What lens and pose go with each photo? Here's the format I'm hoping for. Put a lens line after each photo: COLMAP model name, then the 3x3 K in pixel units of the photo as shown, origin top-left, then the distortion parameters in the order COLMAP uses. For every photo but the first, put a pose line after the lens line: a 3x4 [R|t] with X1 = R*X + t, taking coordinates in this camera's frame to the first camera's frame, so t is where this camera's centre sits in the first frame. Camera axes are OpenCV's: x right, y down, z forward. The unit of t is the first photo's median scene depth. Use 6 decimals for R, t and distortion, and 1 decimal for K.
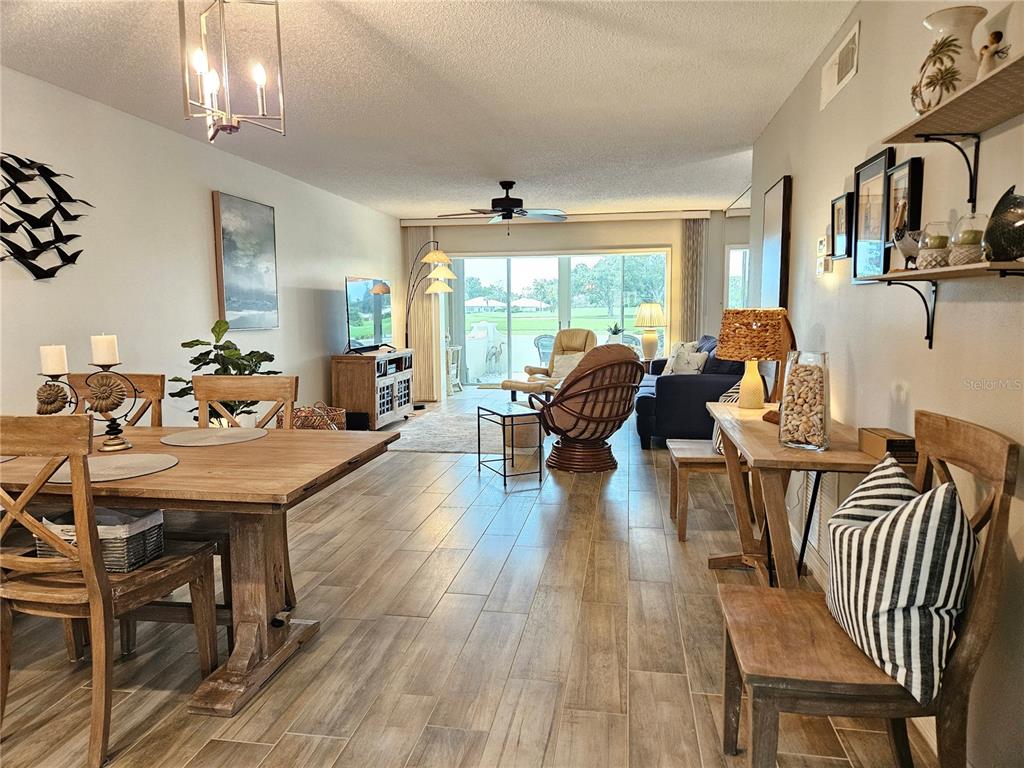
lens RADIAL K [[685.1, 0, 512.0], [0, 685.1, 384.0], [0, 0, 1]] dist [0.062399, -0.054434]
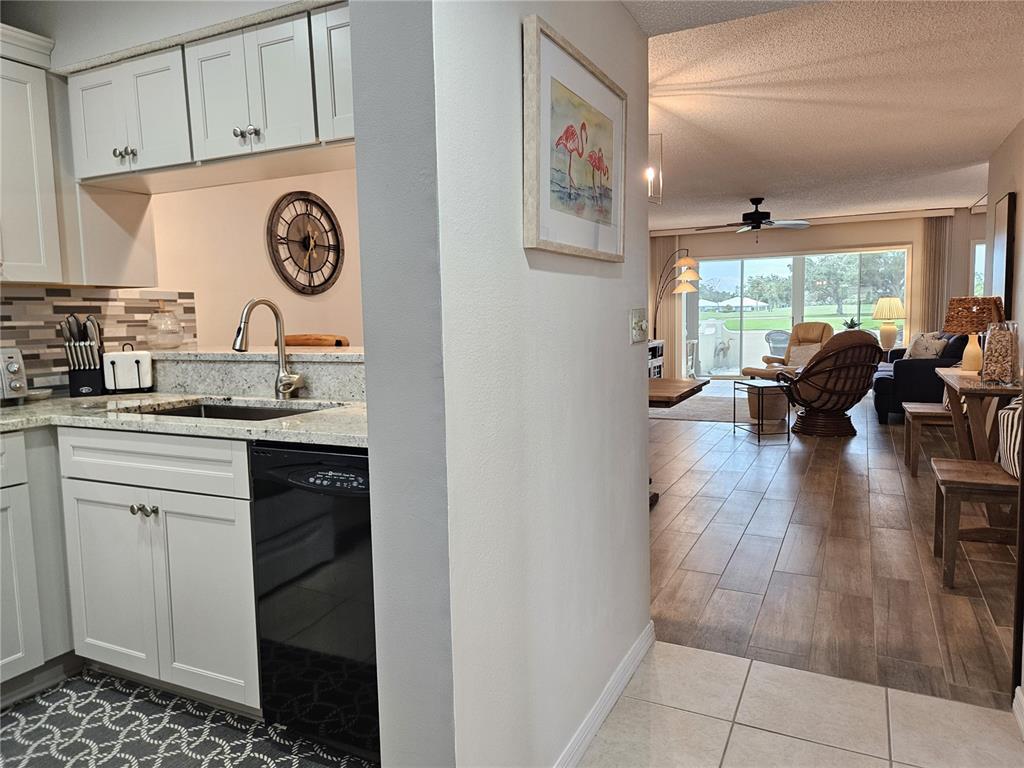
lens RADIAL K [[696.9, 0, 513.8], [0, 696.9, 379.1], [0, 0, 1]] dist [0.066134, -0.055293]
pose [[0.958536, 0.013117, -0.284670, -0.059039], [-0.016441, 0.999822, -0.009288, 0.039448], [0.284498, 0.013583, 0.958580, -0.292869]]
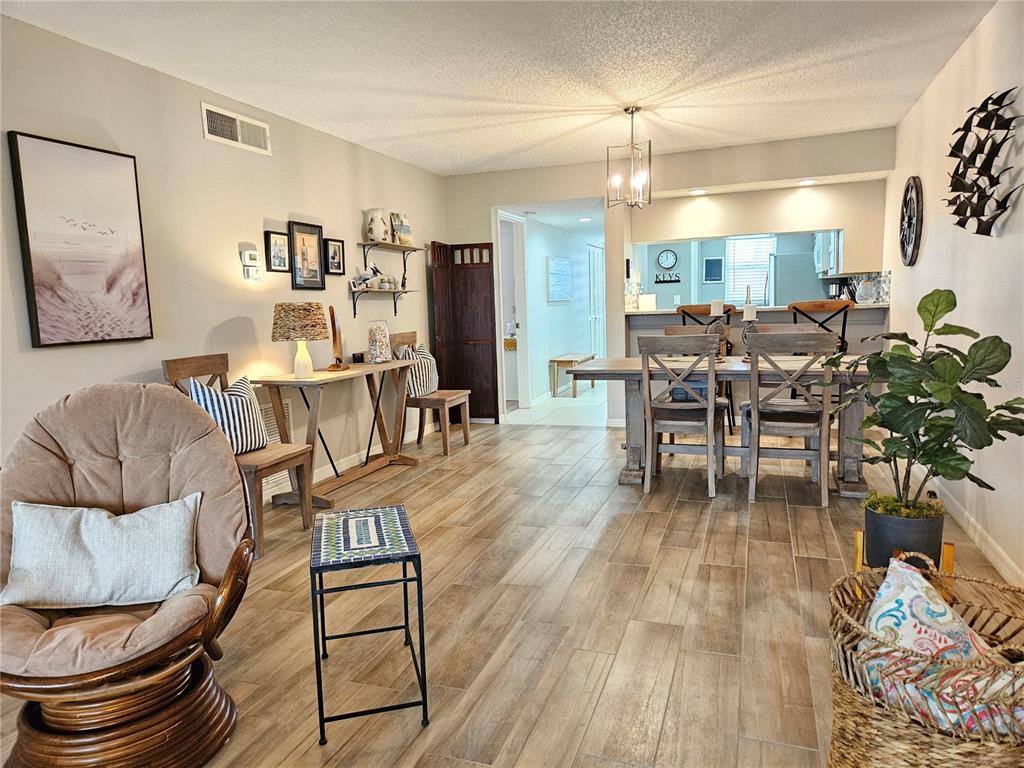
lens RADIAL K [[685.1, 0, 512.0], [0, 685.1, 384.0], [0, 0, 1]] dist [0.062399, -0.054434]
pose [[-0.983827, 0.020961, 0.177891, -0.138754], [0.060790, 0.973259, 0.221521, -0.111091], [-0.168490, 0.228753, -0.958793, 1.101512]]
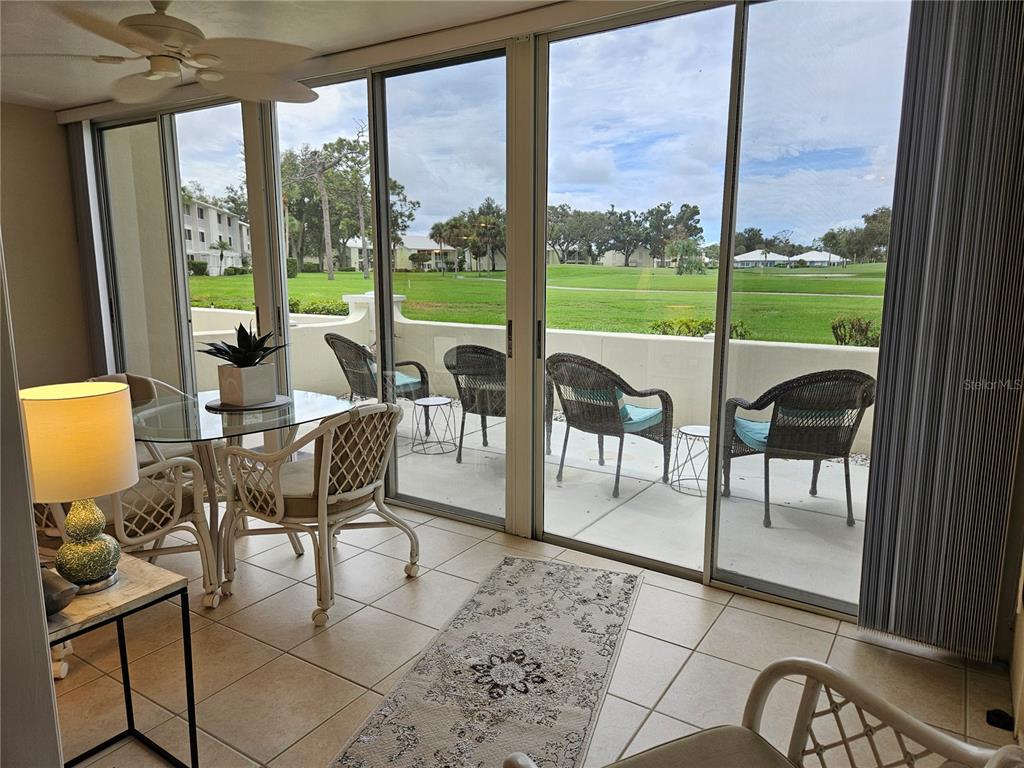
lens RADIAL K [[687.2, 0, 511.4], [0, 687.2, 381.4], [0, 0, 1]] dist [0.074286, -0.063159]
pose [[0.920899, 0.072350, -0.383029, 0.624451], [-0.049140, 0.996332, 0.070051, -0.151342], [0.386692, -0.045687, 0.921076, 1.266922]]
